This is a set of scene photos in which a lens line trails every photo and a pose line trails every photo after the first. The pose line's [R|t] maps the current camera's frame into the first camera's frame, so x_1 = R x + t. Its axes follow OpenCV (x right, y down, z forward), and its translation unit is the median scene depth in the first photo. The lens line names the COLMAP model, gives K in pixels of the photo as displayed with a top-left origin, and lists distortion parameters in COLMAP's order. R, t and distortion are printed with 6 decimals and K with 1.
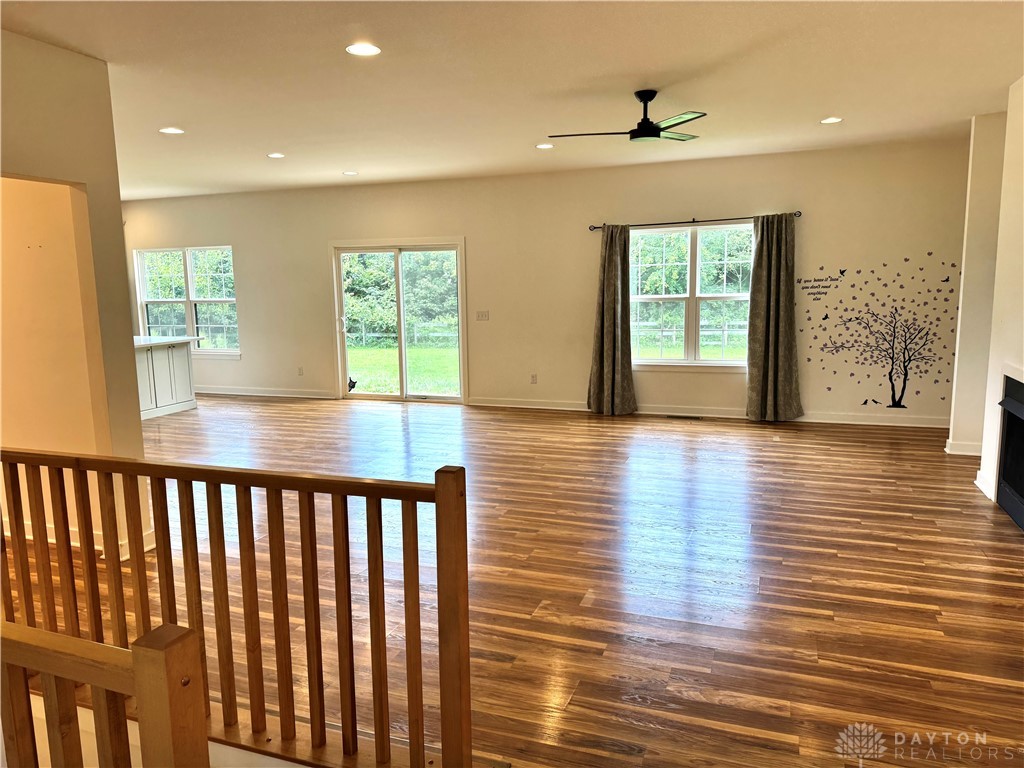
lens RADIAL K [[710.3, 0, 512.1], [0, 710.3, 388.1], [0, 0, 1]] dist [0.113485, -0.171553]
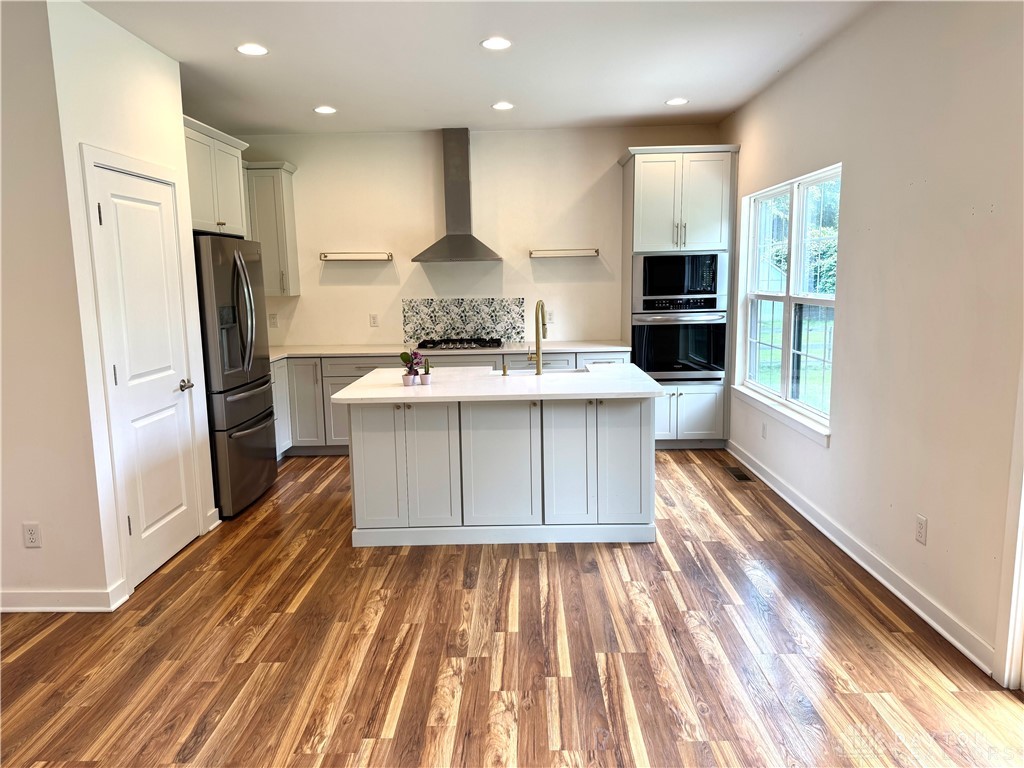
lens RADIAL K [[710.3, 0, 512.1], [0, 710.3, 388.1], [0, 0, 1]] dist [0.113485, -0.171553]
pose [[0.332637, 0.159404, -0.929485, -0.142514], [-0.123361, 0.984497, 0.124691, -0.217419], [0.934952, 0.073185, 0.347144, 1.504436]]
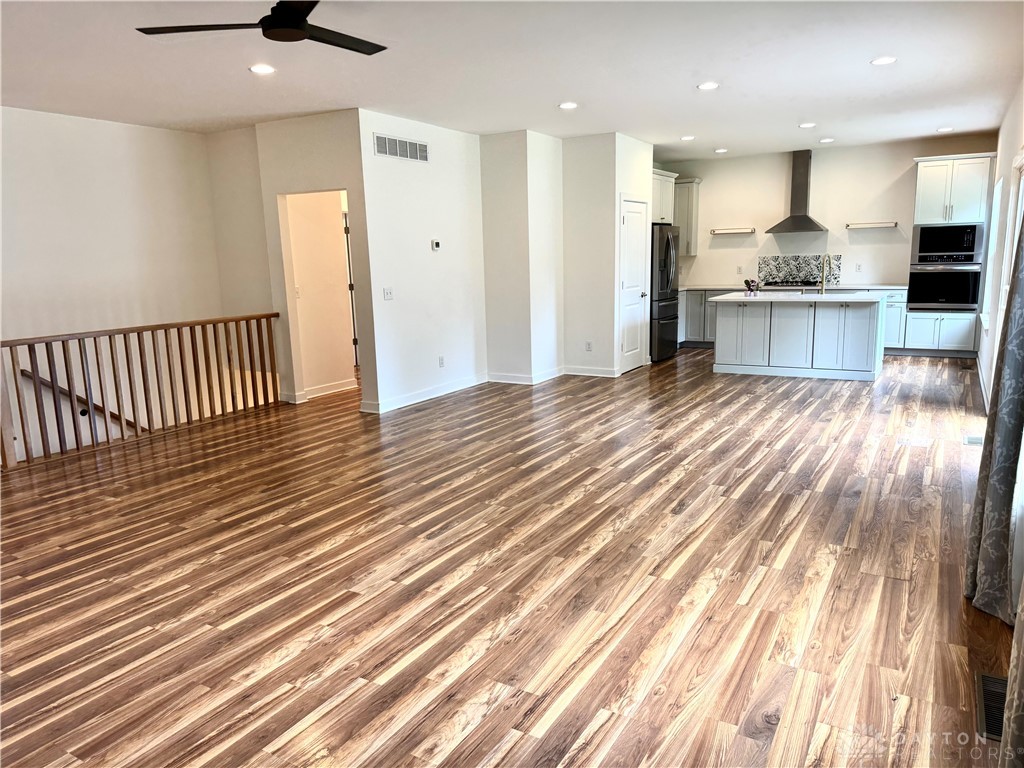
lens RADIAL K [[710.3, 0, 512.1], [0, 710.3, 388.1], [0, 0, 1]] dist [0.113485, -0.171553]
pose [[-0.184601, 0.205975, -0.960987, 0.906698], [-0.112580, 0.966924, 0.228873, -0.219308], [0.976344, 0.150439, -0.155307, 1.425984]]
